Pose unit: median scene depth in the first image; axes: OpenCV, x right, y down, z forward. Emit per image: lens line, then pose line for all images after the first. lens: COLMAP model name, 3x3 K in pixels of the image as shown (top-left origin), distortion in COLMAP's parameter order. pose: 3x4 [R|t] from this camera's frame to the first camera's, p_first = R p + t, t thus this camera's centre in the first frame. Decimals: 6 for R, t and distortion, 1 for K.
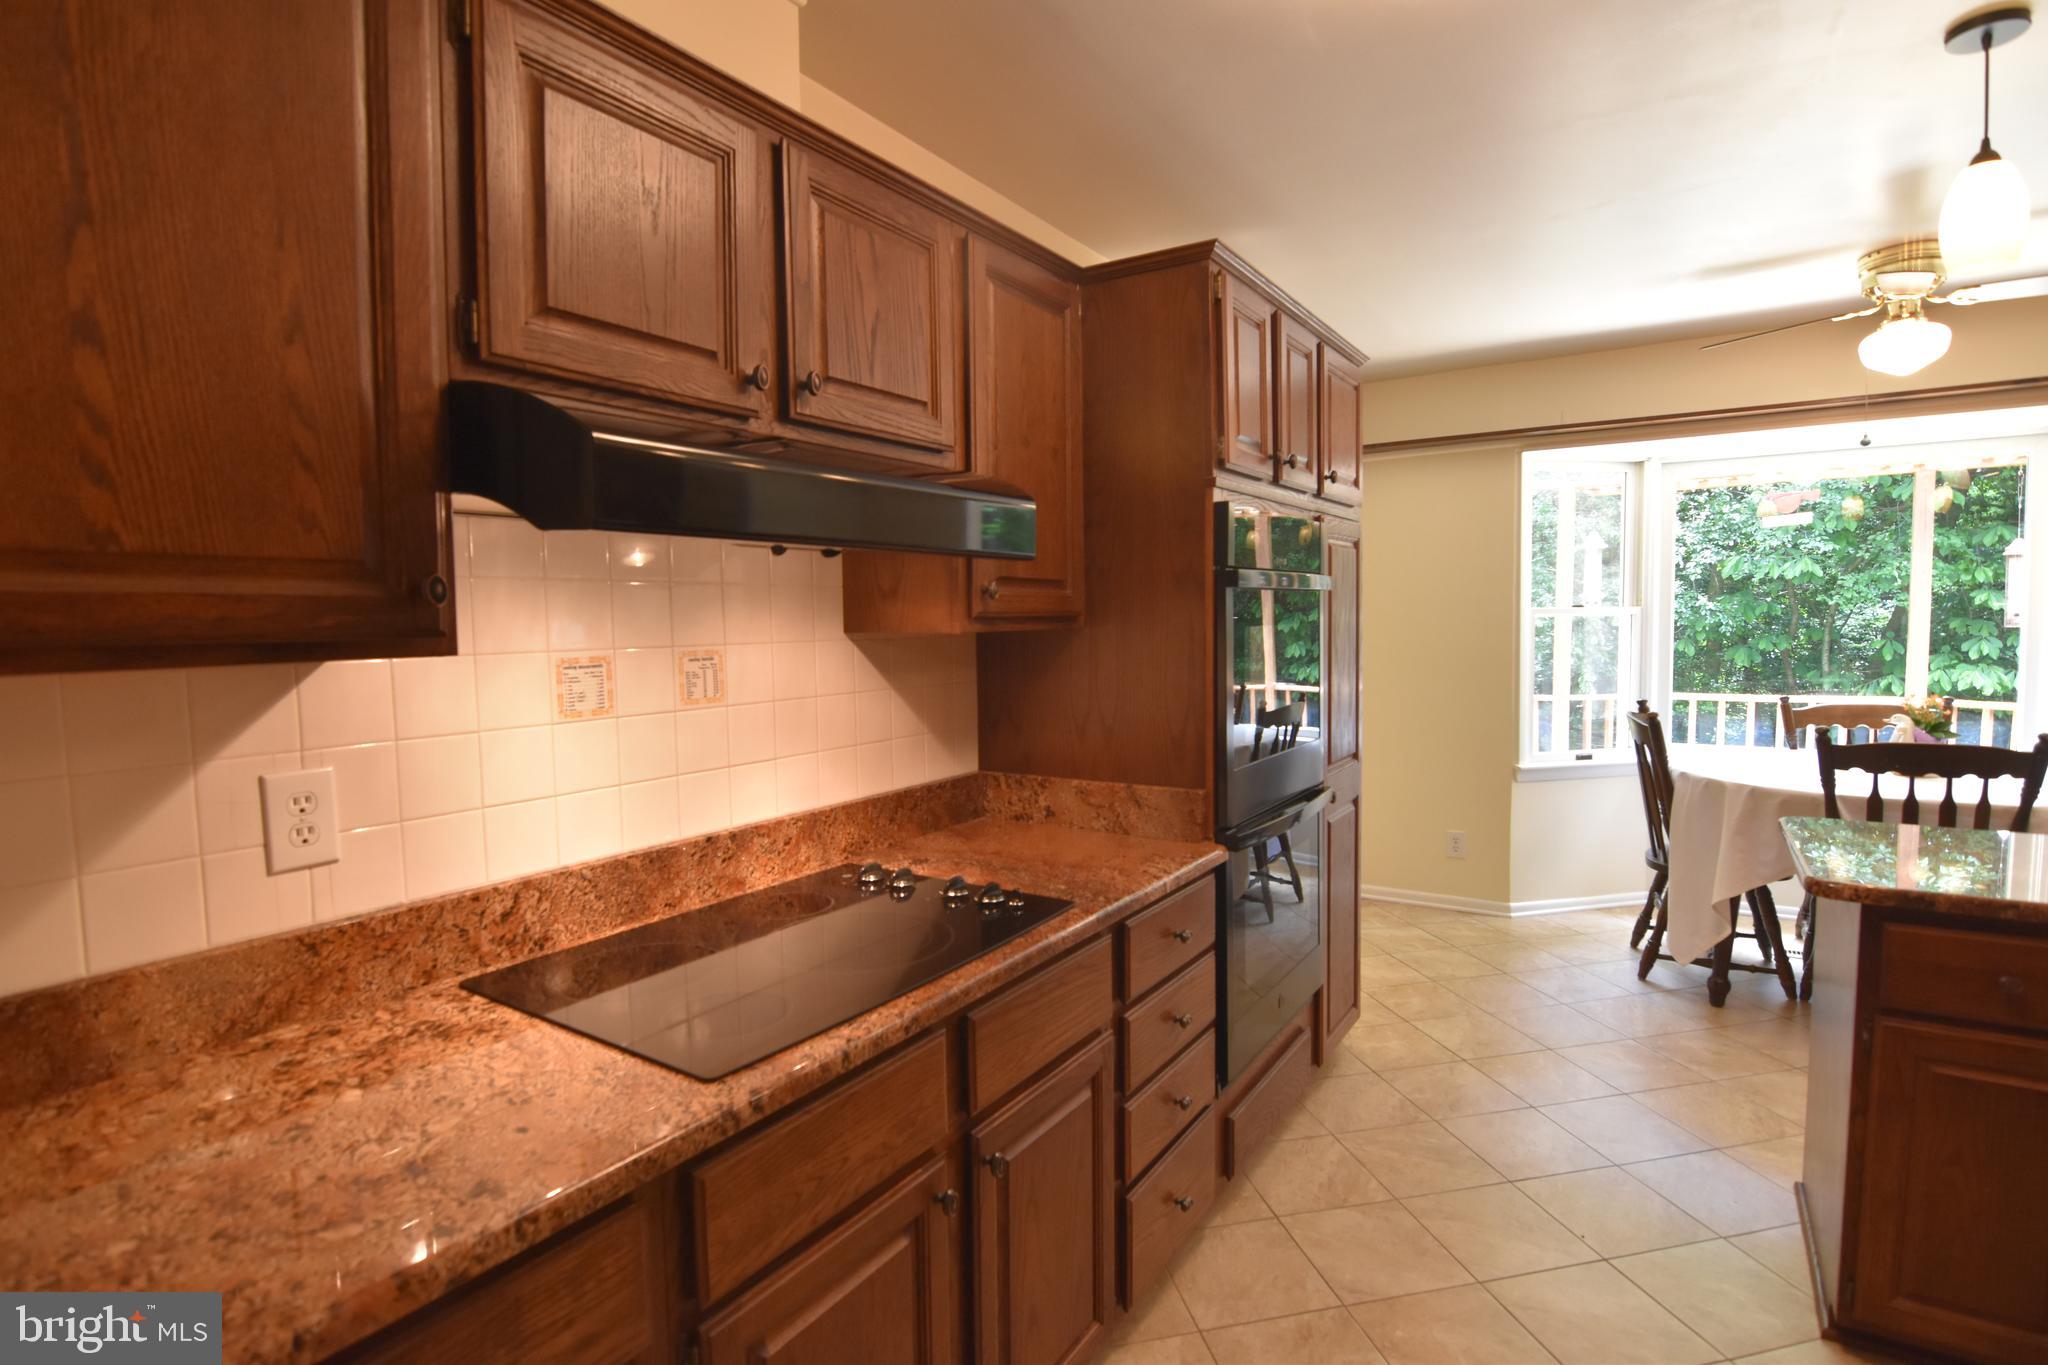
lens RADIAL K [[991.5, 0, 1033.0], [0, 991.5, 682.9], [0, 0, 1]] dist [-0.001192, -0.011848]
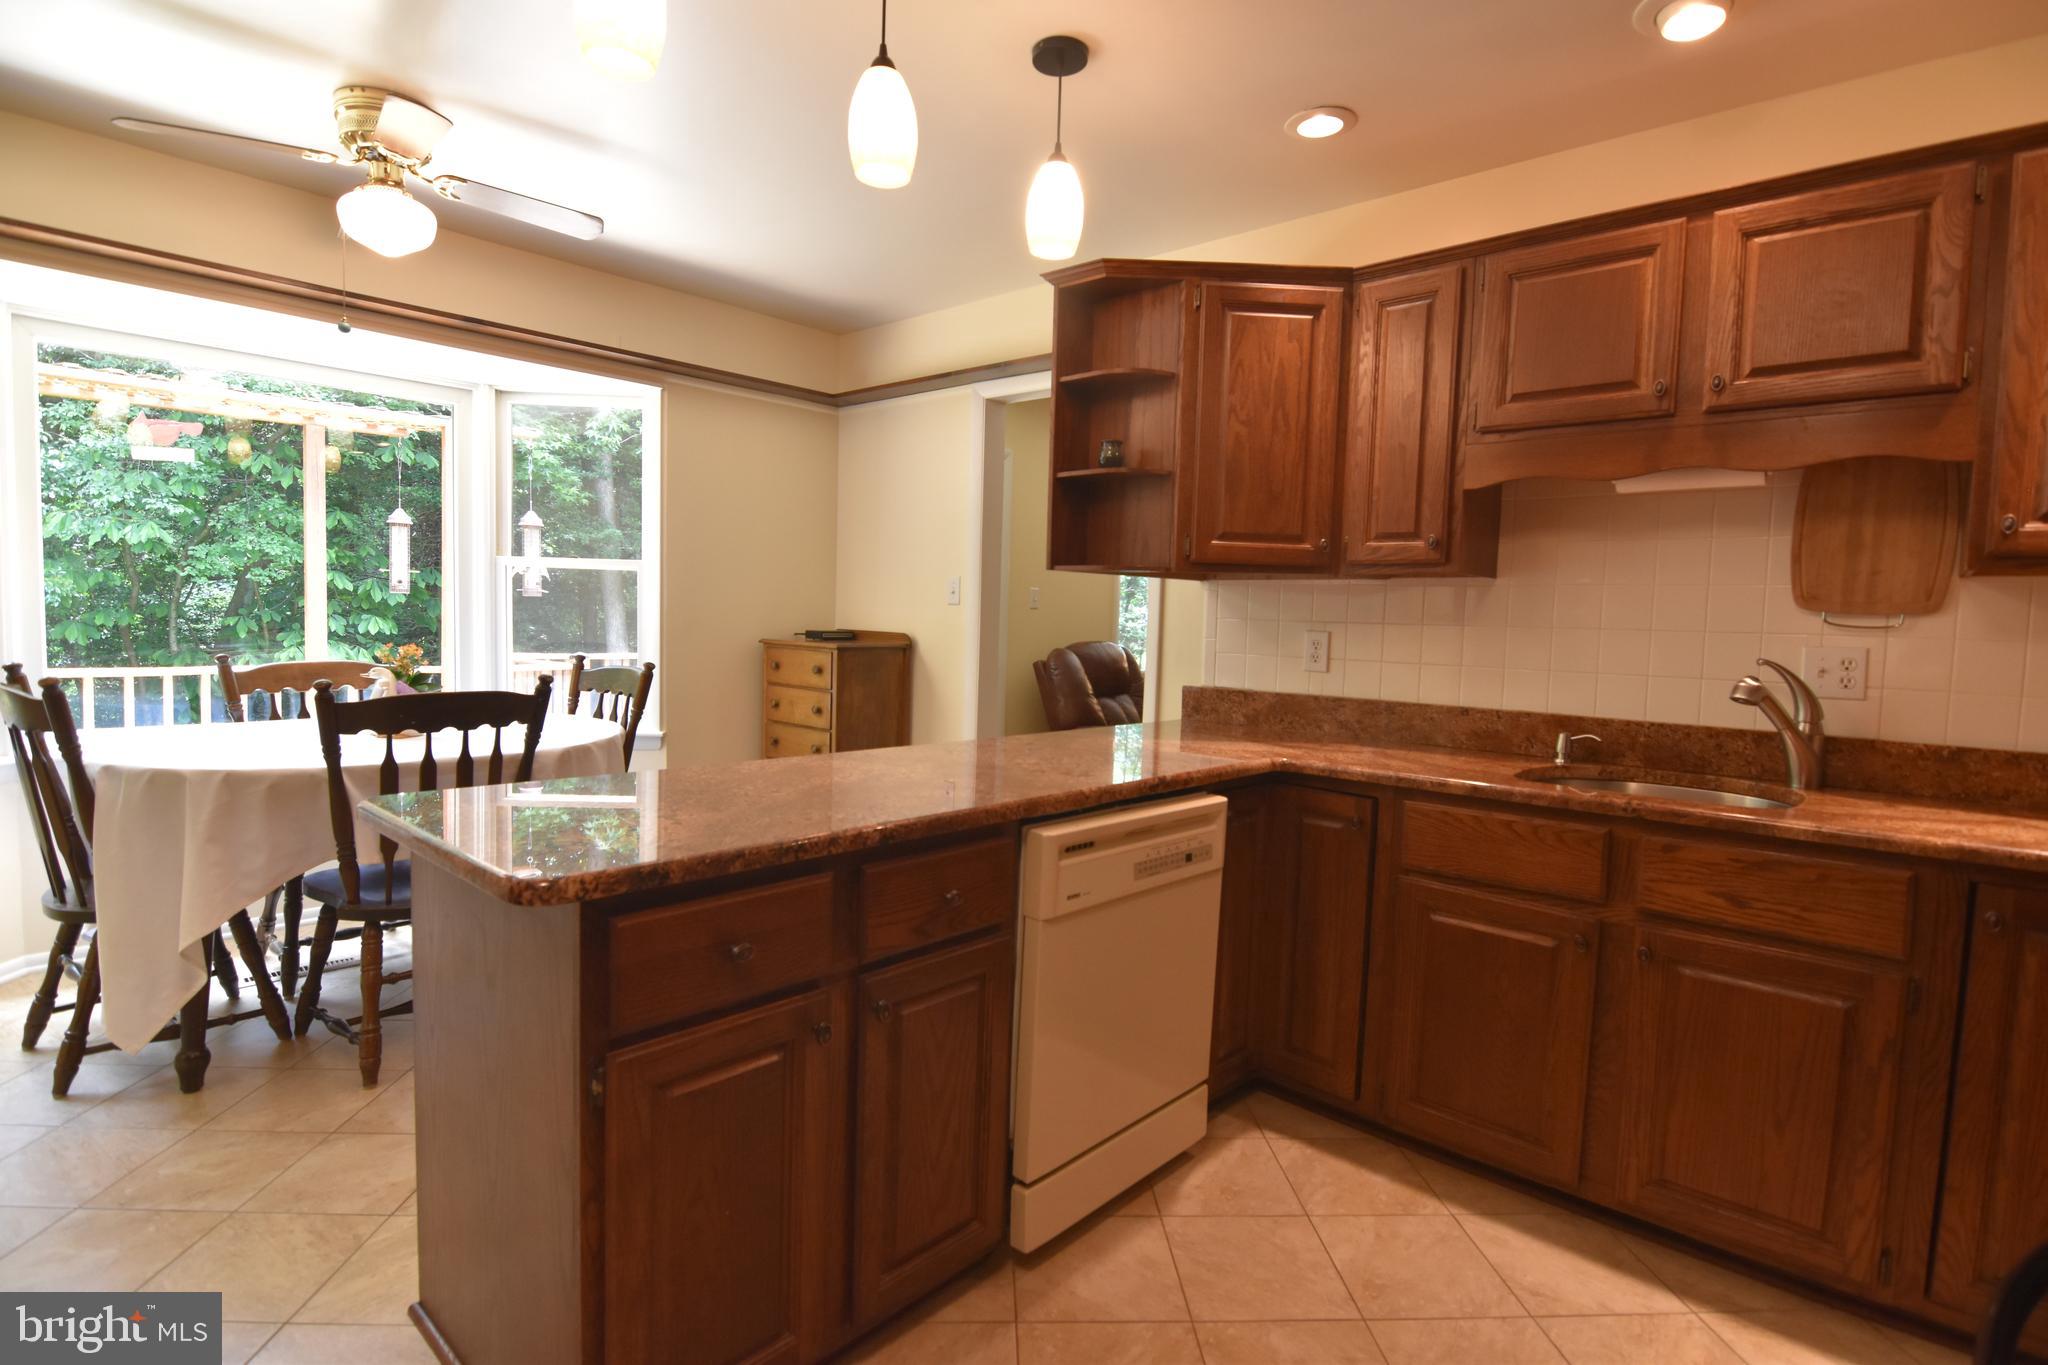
lens RADIAL K [[991.5, 0, 1033.0], [0, 991.5, 682.9], [0, 0, 1]] dist [-0.001192, -0.011848]
pose [[0.158903, -0.045370, 0.986251, 0.118098], [0.031485, 0.998668, 0.040868, 0.029702], [-0.986792, 0.024558, 0.160120, 0.305689]]
